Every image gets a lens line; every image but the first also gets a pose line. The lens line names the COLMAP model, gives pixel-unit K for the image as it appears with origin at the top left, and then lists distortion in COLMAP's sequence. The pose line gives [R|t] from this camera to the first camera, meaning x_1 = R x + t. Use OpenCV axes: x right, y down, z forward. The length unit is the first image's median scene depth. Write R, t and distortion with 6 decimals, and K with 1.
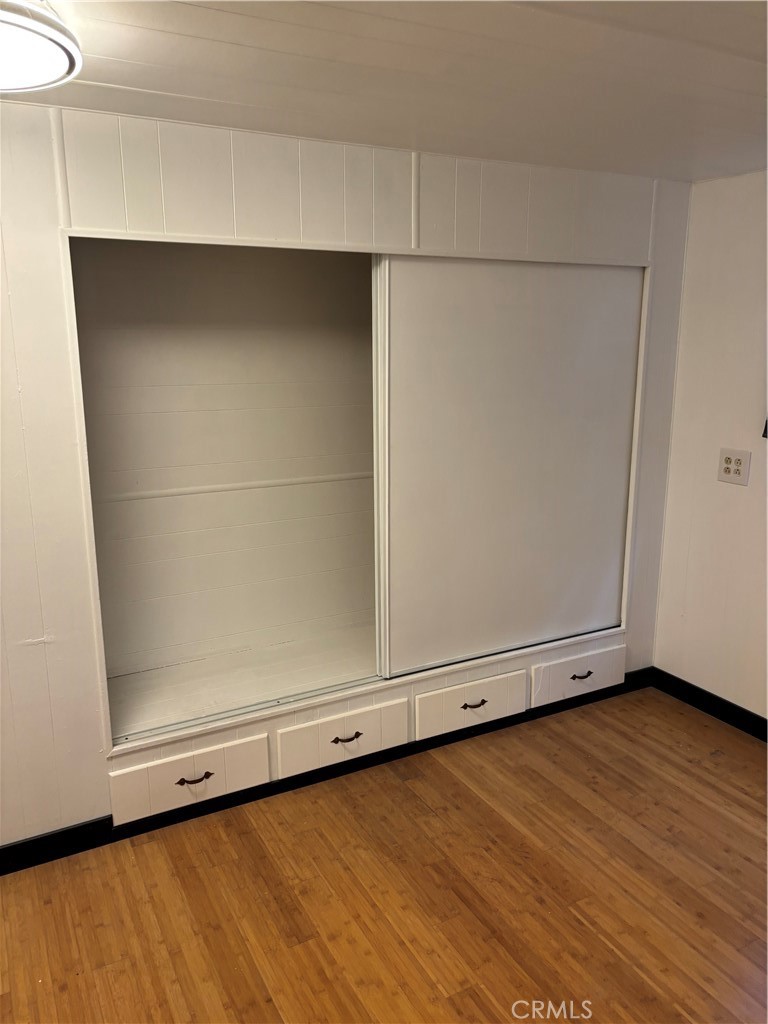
lens RADIAL K [[776.8, 0, 384.0], [0, 776.8, 512.0], [0, 0, 1]] dist [0.079216, -0.088871]
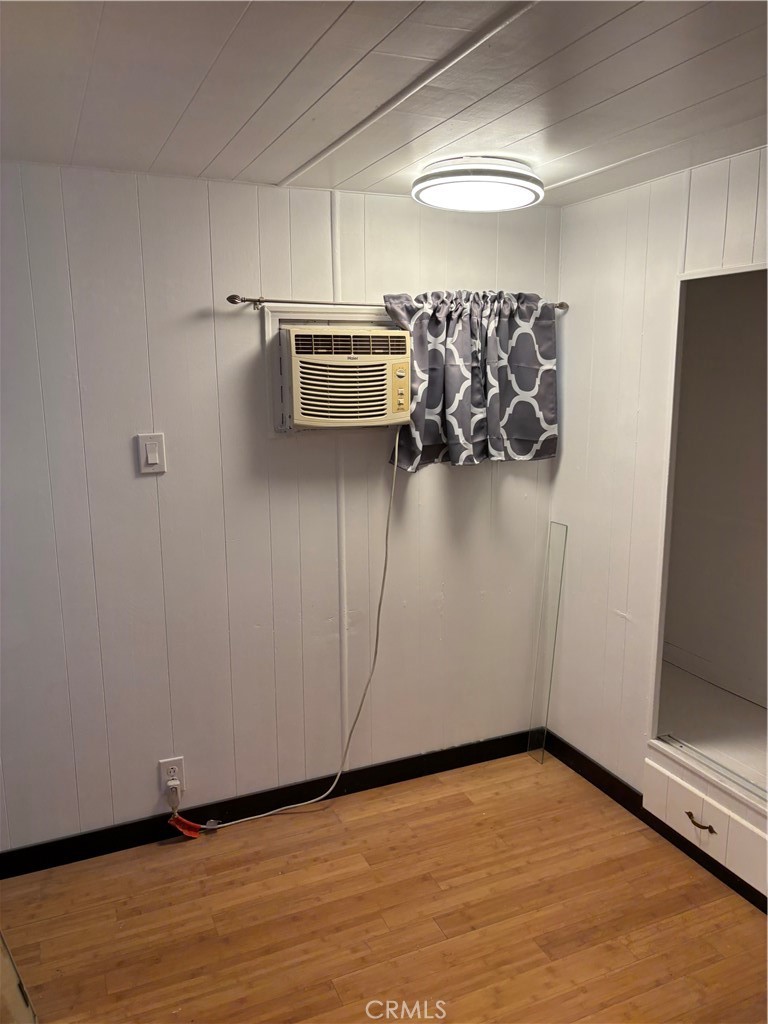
lens RADIAL K [[776.8, 0, 384.0], [0, 776.8, 512.0], [0, 0, 1]] dist [0.079216, -0.088871]
pose [[-0.085859, 0.188094, -0.978391, 0.804068], [-0.212022, 0.956074, 0.202410, -0.166989], [0.973486, 0.224819, -0.042207, 0.694746]]
